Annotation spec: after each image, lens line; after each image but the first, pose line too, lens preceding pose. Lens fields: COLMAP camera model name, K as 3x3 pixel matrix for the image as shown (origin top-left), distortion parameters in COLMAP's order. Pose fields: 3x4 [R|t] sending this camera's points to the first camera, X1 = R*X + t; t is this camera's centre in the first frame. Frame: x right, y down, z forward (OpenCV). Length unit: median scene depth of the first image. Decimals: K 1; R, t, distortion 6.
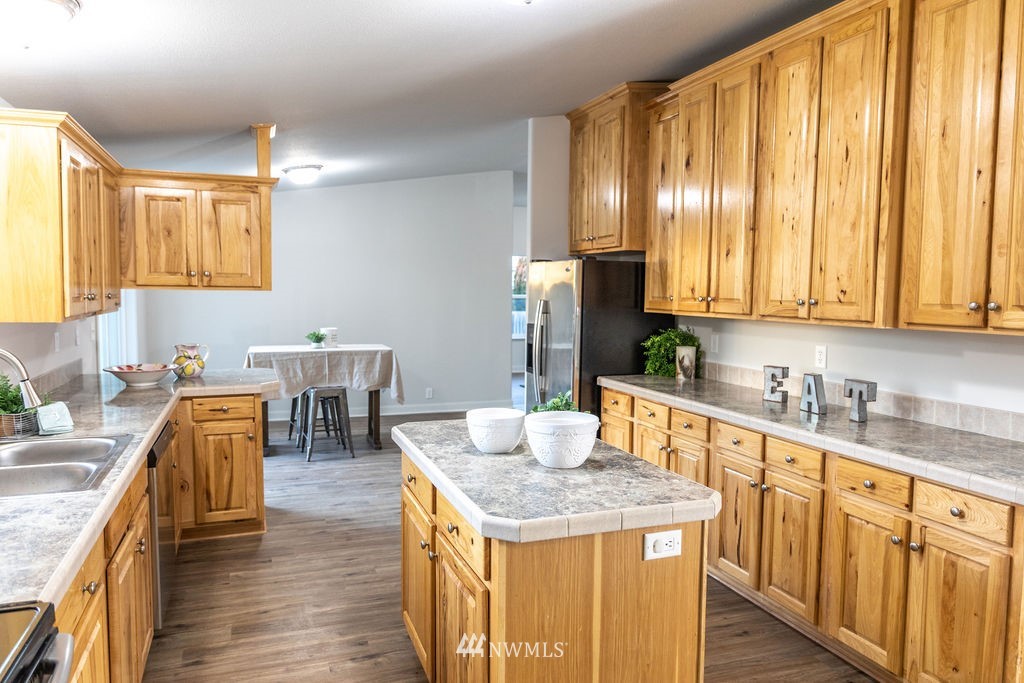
lens RADIAL K [[740.7, 0, 514.0], [0, 740.7, 341.3], [0, 0, 1]] dist [0.005144, -0.012602]
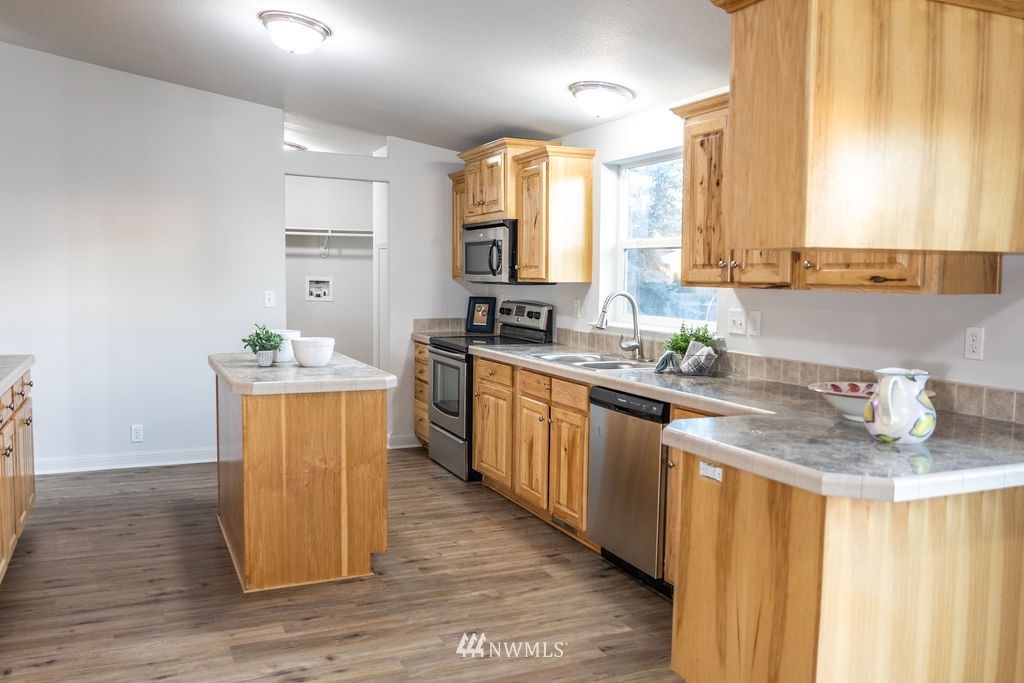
lens RADIAL K [[804.6, 0, 488.9], [0, 804.6, 339.5], [0, 0, 1]] dist [-0.010734, 0.008494]
pose [[-0.998206, -0.016991, -0.057404, -0.209334], [-0.025412, 0.988463, 0.149318, -0.107743], [0.054205, 0.150509, -0.987122, 1.974706]]
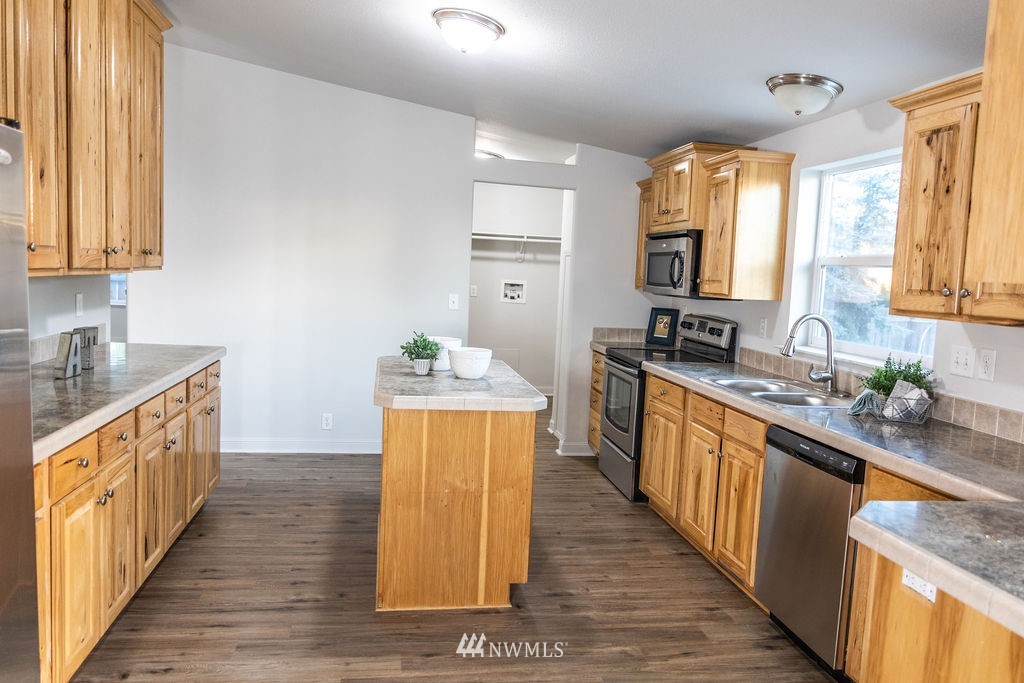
lens RADIAL K [[727.8, 0, 507.7], [0, 727.8, 342.3], [0, 0, 1]] dist [0.002119, -0.010236]
pose [[-0.980008, -0.073128, 0.185030, -0.263565], [-0.041865, 0.984975, 0.167546, -0.111706], [-0.194503, 0.156450, -0.968345, 1.782675]]
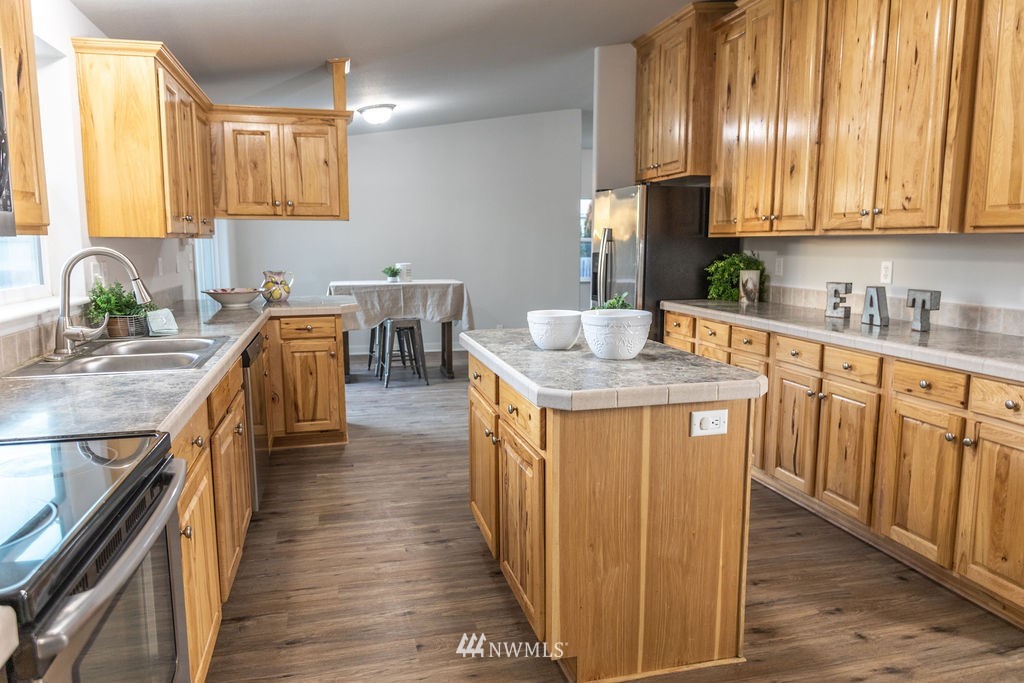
lens RADIAL K [[727.8, 0, 507.7], [0, 727.8, 342.3], [0, 0, 1]] dist [0.002119, -0.010236]
pose [[0.994338, 0.002921, -0.106220, 0.014562], [0.004289, 0.997704, 0.067590, 0.052761], [0.106174, -0.067663, 0.992043, -0.033003]]
